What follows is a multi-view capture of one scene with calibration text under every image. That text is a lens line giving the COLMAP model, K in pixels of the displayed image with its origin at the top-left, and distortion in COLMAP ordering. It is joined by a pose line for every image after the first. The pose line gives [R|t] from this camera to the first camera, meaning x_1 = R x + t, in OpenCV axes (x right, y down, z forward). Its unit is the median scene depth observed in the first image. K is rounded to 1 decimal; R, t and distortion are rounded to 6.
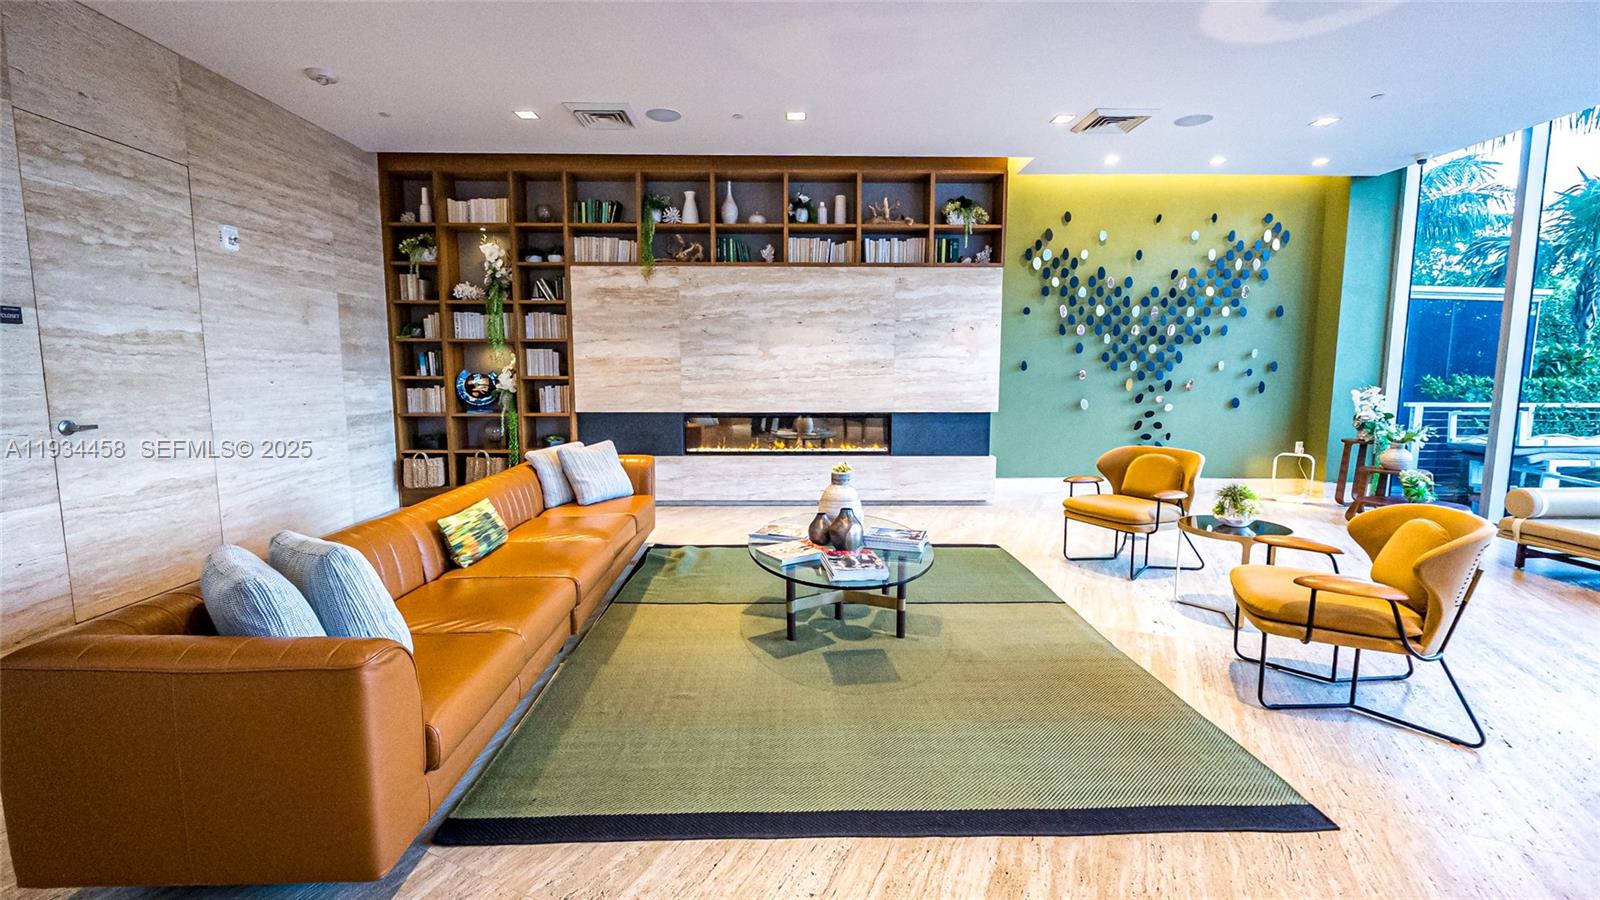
lens RADIAL K [[674.6, 0, 799.4], [0, 674.6, 445.9], [0, 0, 1]] dist [-0.006826, 0.000282]
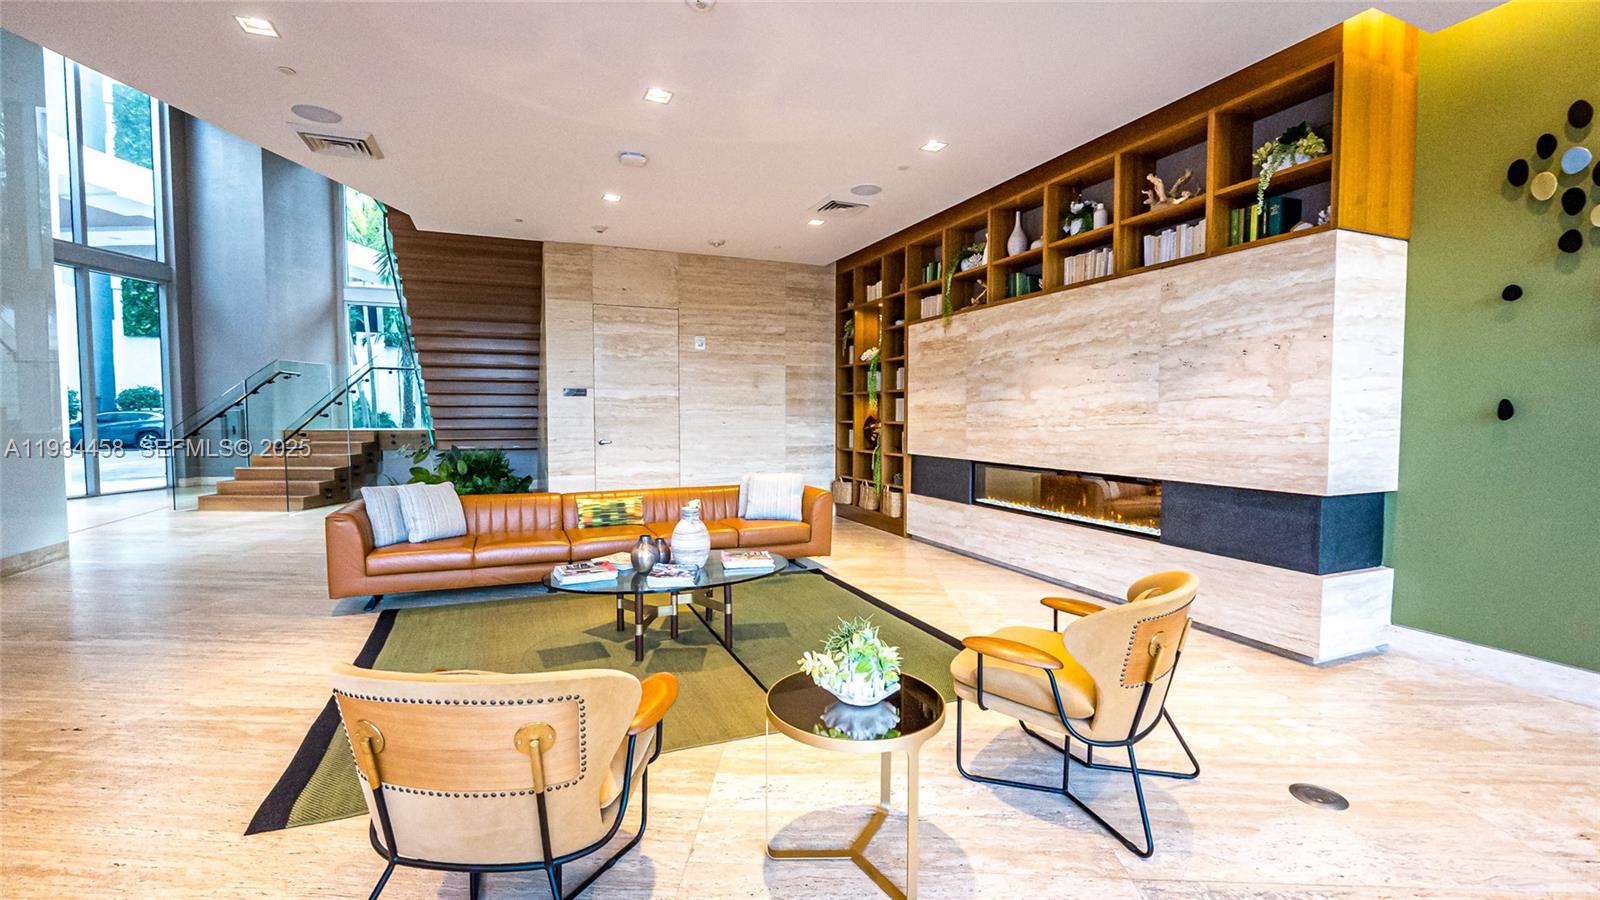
lens RADIAL K [[674.6, 0, 800.7], [0, 674.6, 447.6], [0, 0, 1]] dist [-0.006826, 0.000282]
pose [[0.365305, 0.045326, -0.929784, 0.654385], [-0.105326, 0.994412, 0.007095, -0.049601], [0.924910, 0.095339, 0.368038, 0.422656]]
